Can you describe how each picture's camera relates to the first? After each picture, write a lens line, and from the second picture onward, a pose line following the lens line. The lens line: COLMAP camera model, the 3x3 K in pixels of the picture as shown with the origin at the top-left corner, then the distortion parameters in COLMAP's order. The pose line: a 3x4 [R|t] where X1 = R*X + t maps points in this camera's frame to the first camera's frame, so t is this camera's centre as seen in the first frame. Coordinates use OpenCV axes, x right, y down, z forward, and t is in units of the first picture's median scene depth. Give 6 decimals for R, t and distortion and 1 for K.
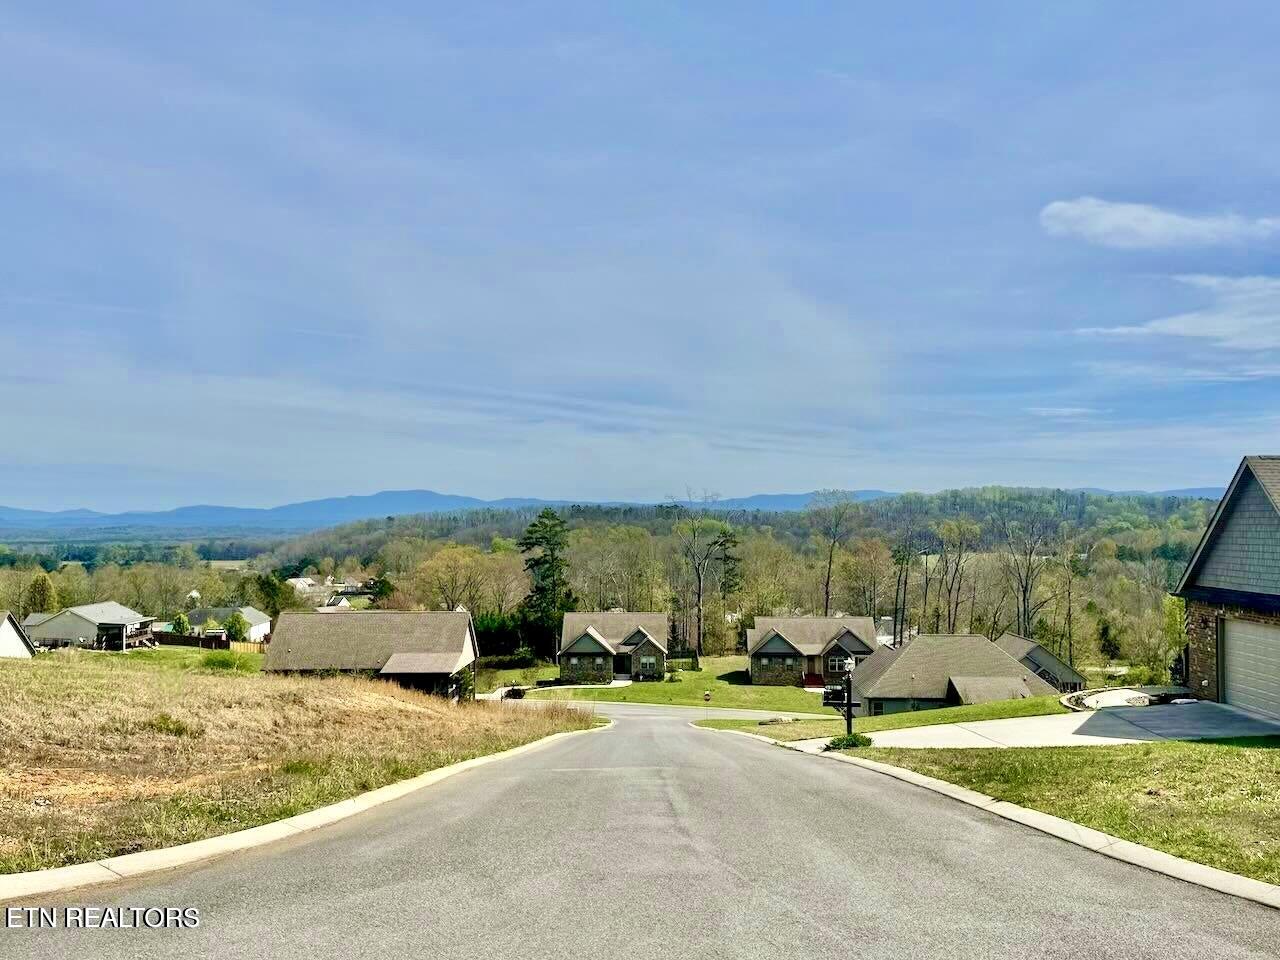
lens RADIAL K [[1264.6, 0, 640.0], [0, 1264.6, 480.0], [0, 0, 1]] dist [0.072761, -0.013973]
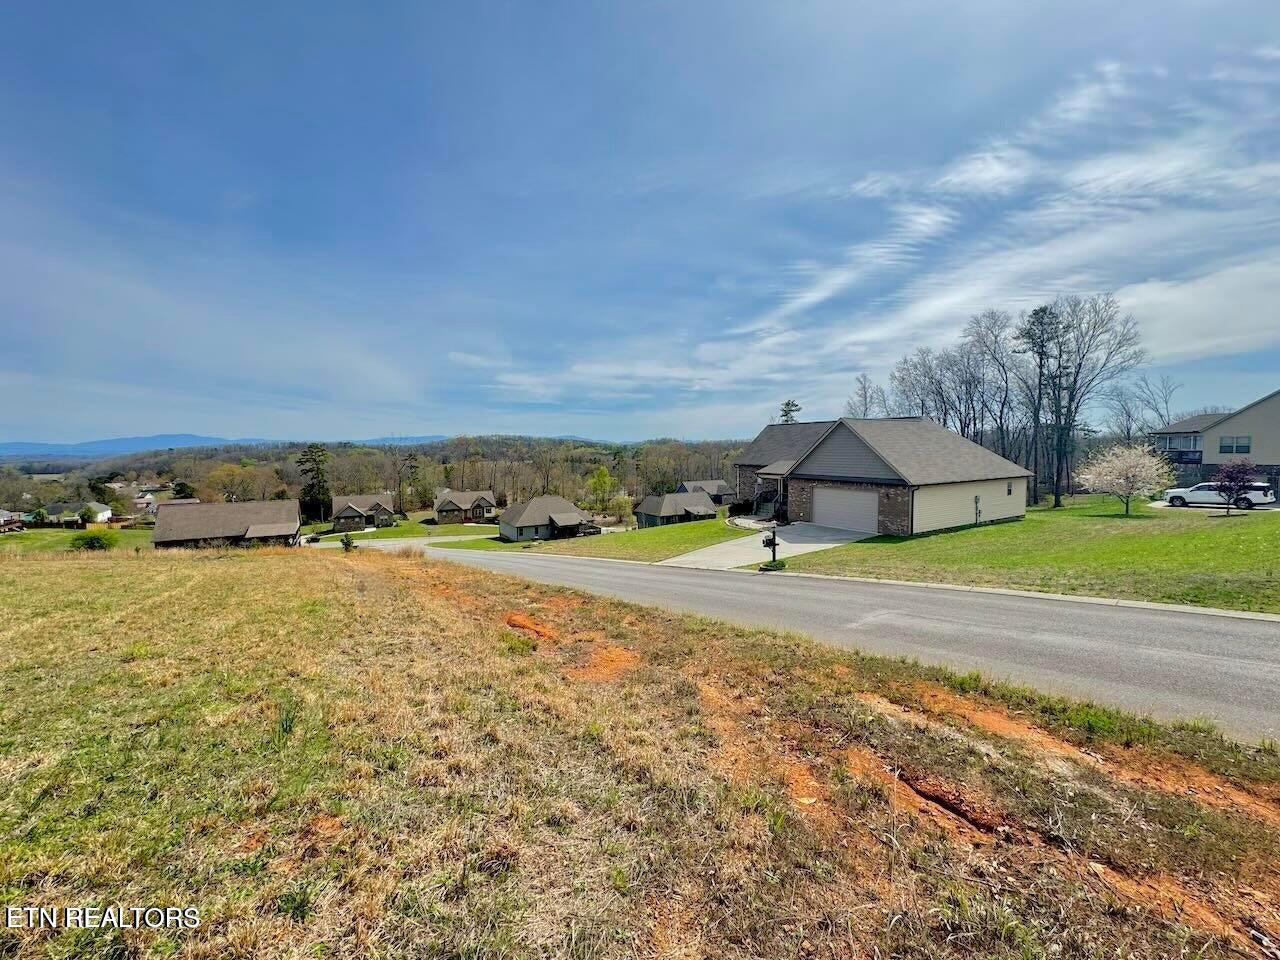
lens RADIAL K [[507.3, 0, 640.0], [0, 507.3, 480.0], [0, 0, 1]] dist [-0.007673, -0.000097]
pose [[0.846318, -0.038072, 0.531315, -0.063322], [-0.011847, 0.995851, 0.090229, 0.003257], [-0.532546, -0.082657, 0.842356, 0.081300]]
